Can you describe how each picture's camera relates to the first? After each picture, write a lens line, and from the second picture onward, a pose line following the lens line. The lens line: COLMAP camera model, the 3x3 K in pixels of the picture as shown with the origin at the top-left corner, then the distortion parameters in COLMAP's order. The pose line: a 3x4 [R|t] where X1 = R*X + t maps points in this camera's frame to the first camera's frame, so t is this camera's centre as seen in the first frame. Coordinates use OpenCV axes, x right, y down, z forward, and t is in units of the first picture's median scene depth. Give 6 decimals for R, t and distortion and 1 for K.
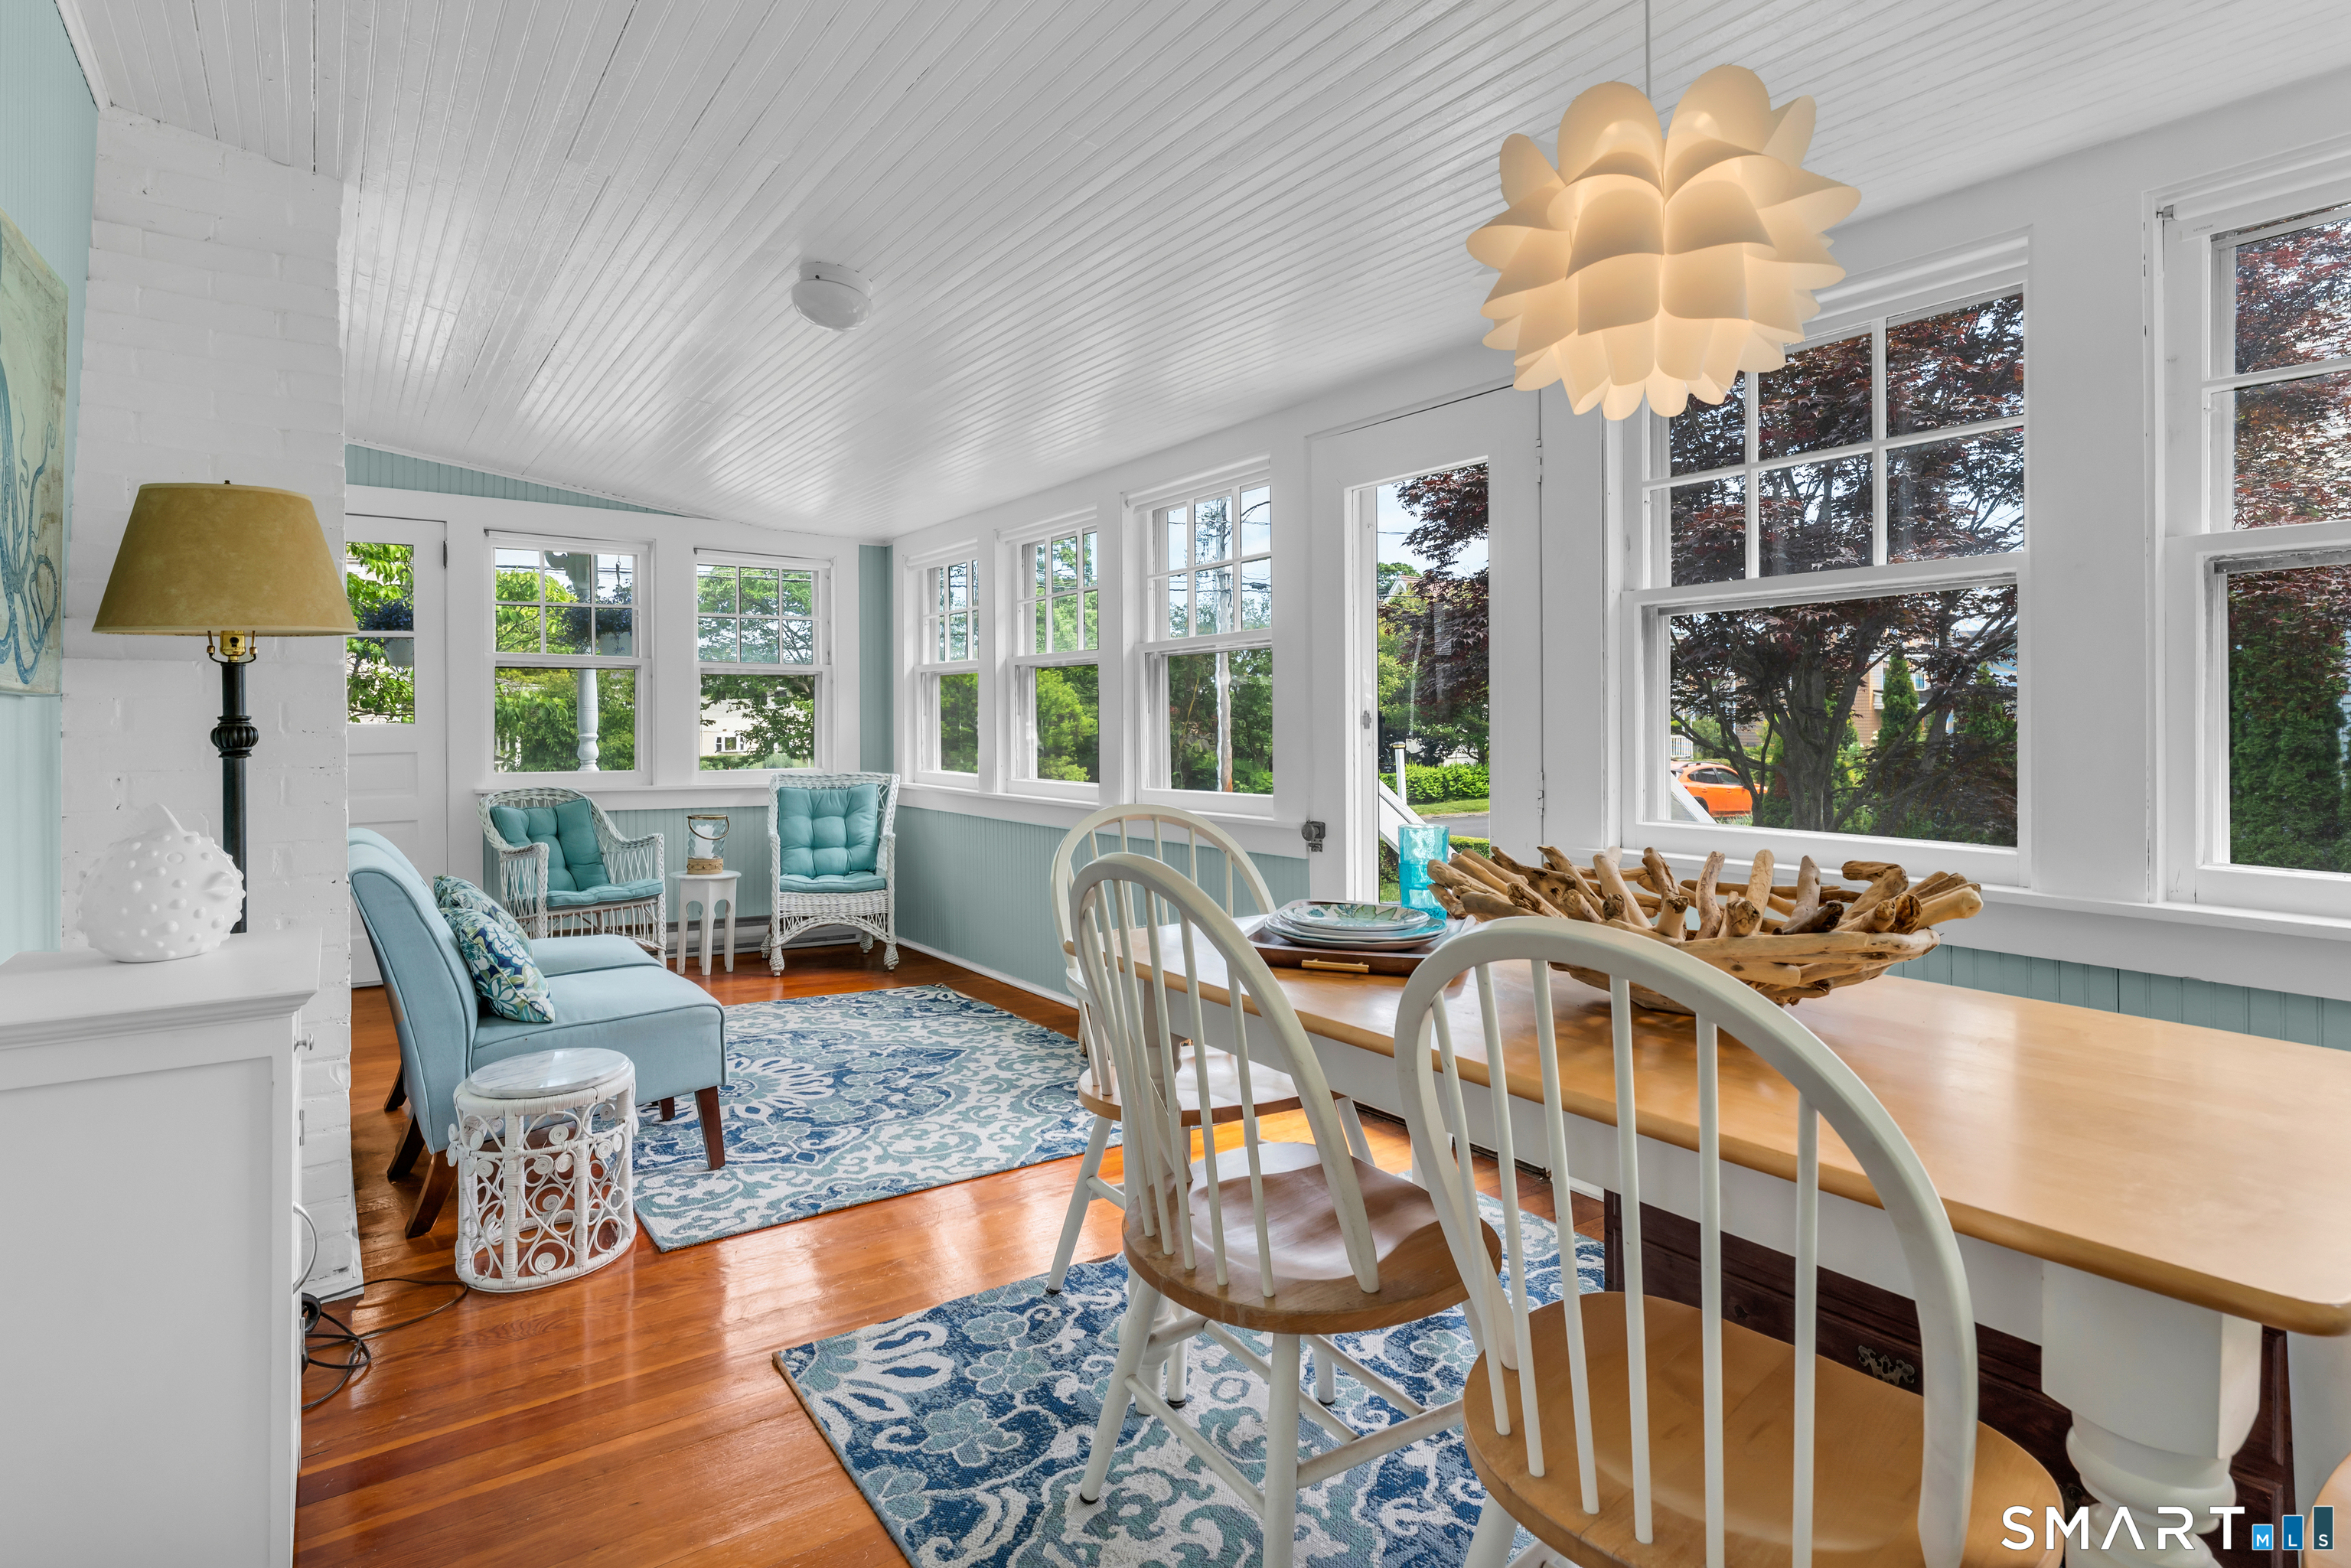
lens RADIAL K [[1203.3, 0, 1177.4], [0, 1203.3, 719.5], [0, 0, 1]] dist [-0.004174, -0.001119]
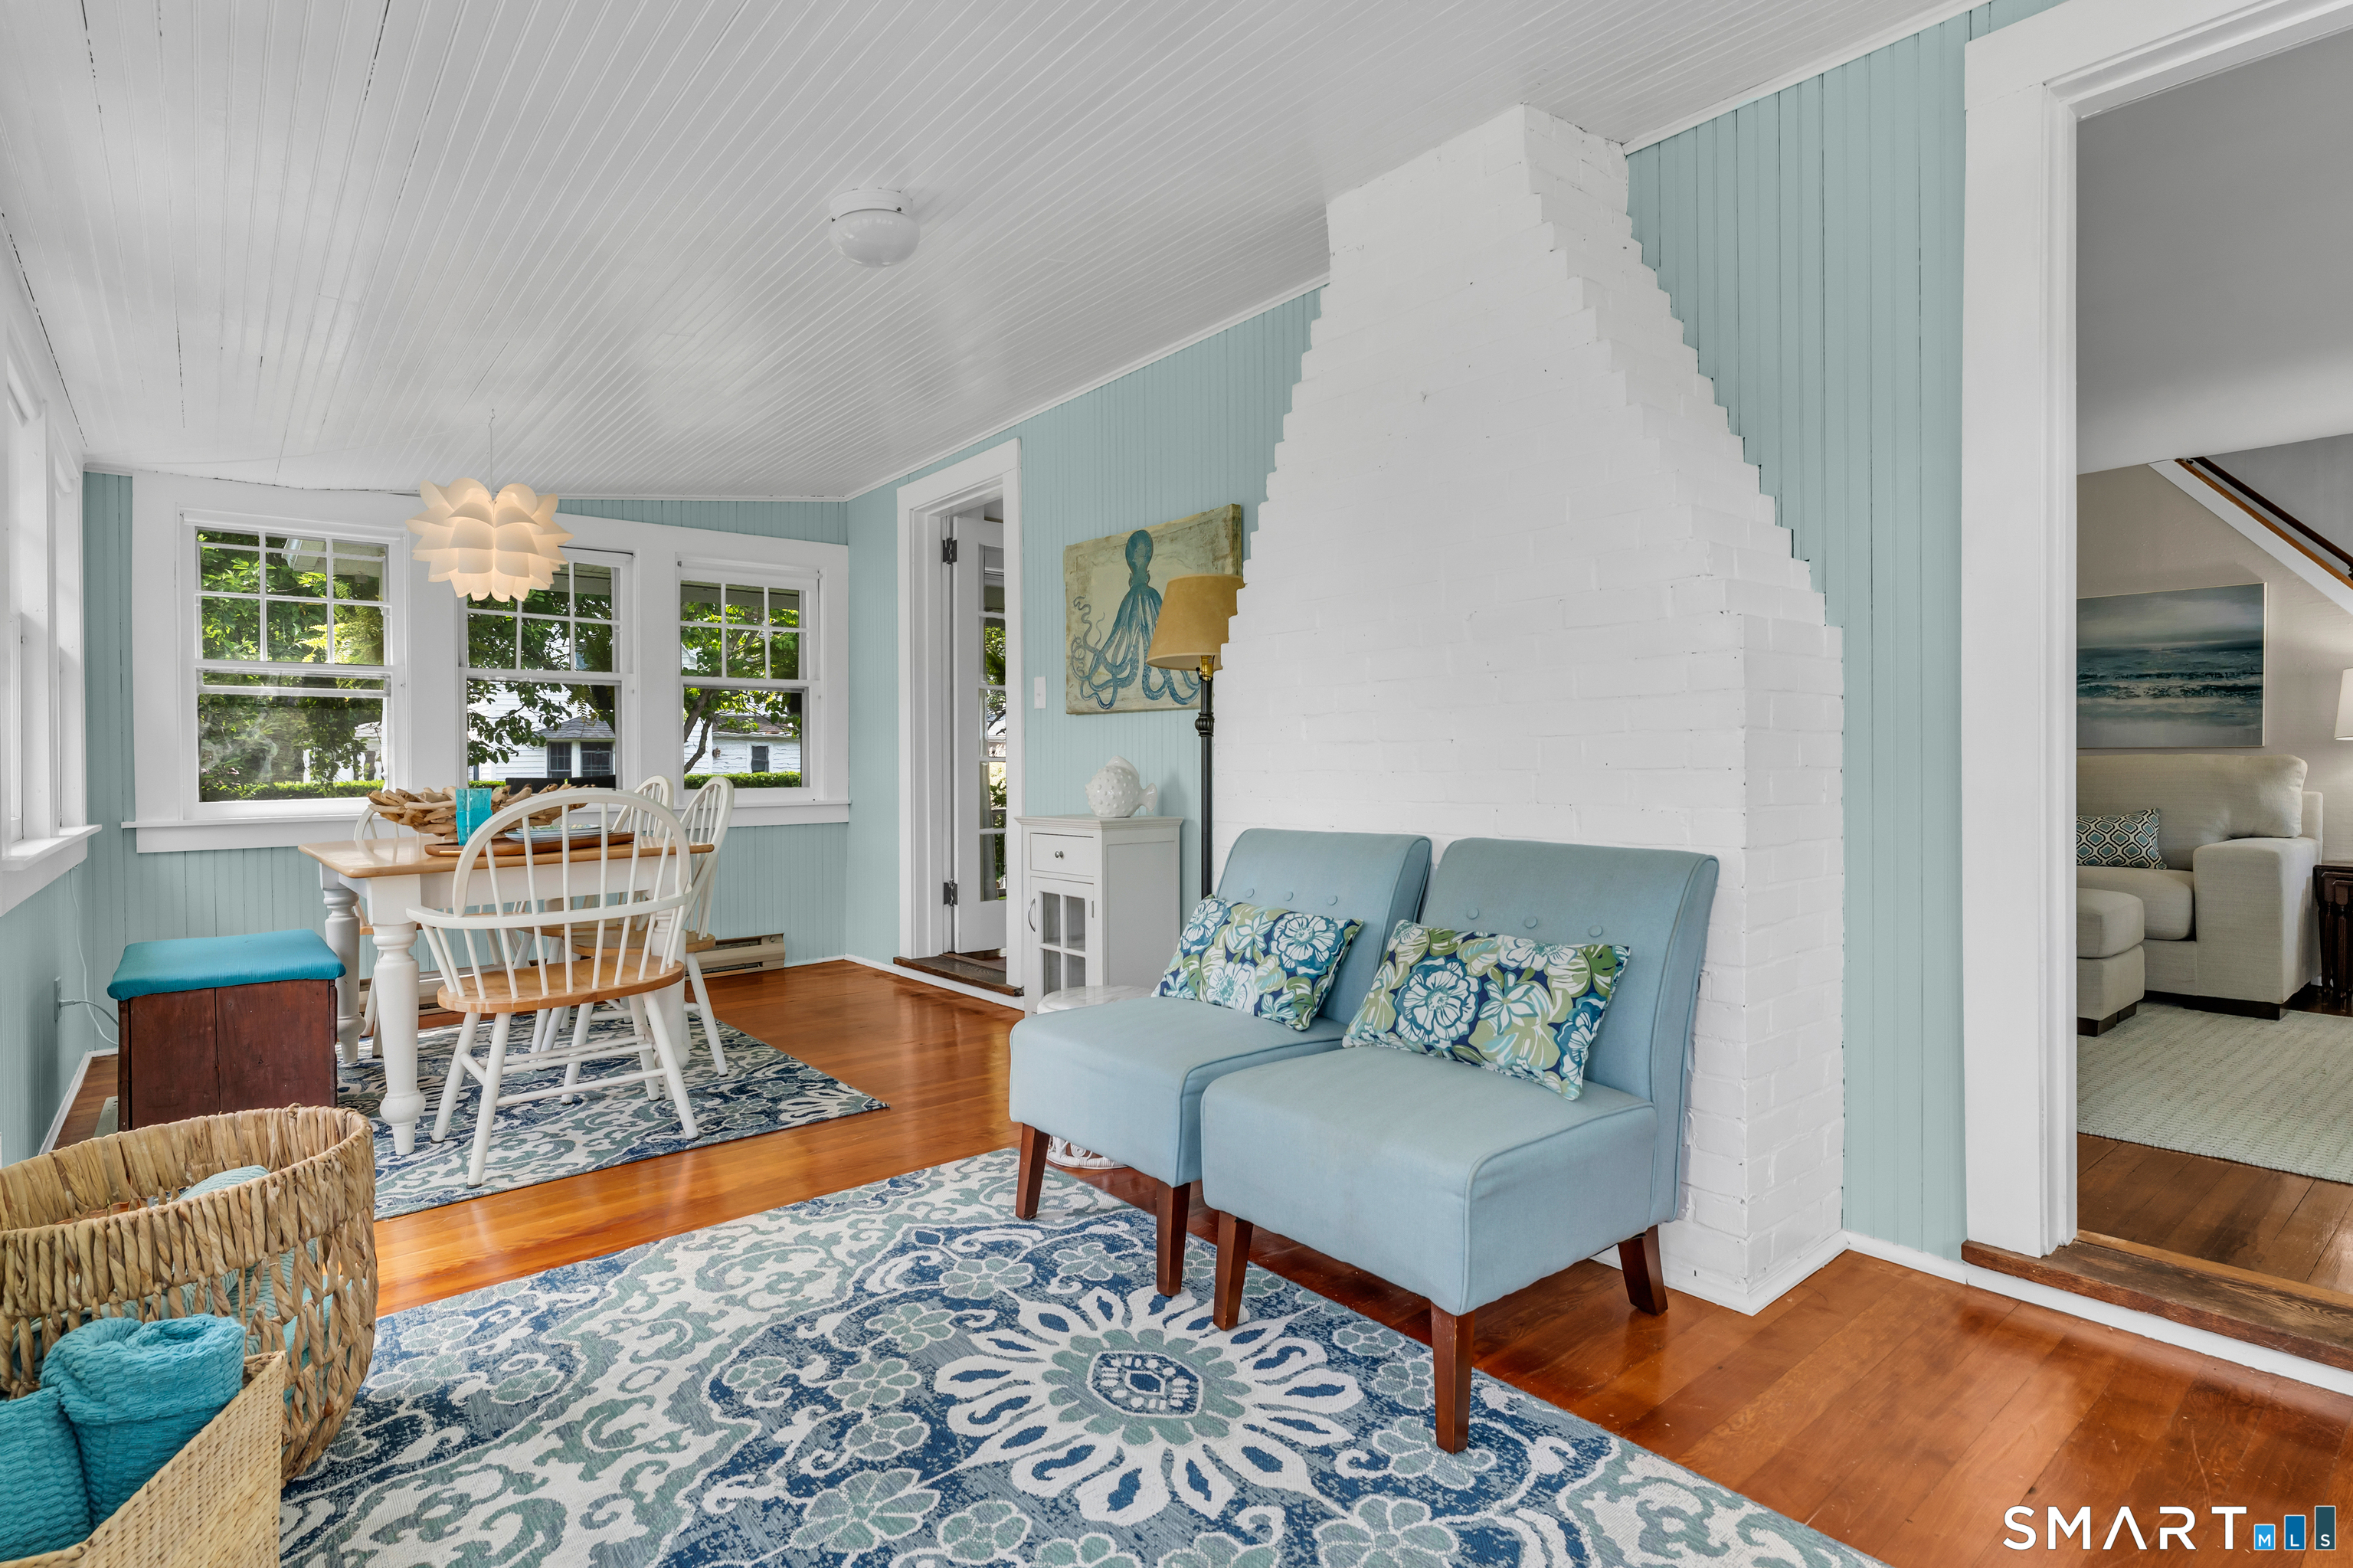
lens RADIAL K [[1169.2, 0, 1176.5], [0, 1169.2, 784.0], [0, 0, 1]] dist [-0.001068, -0.000059]
pose [[-0.997192, 0.014713, -0.073429, -0.397337], [0.013422, 0.999747, 0.018037, 0.043000], [0.073676, 0.017001, -0.997137, 1.683781]]
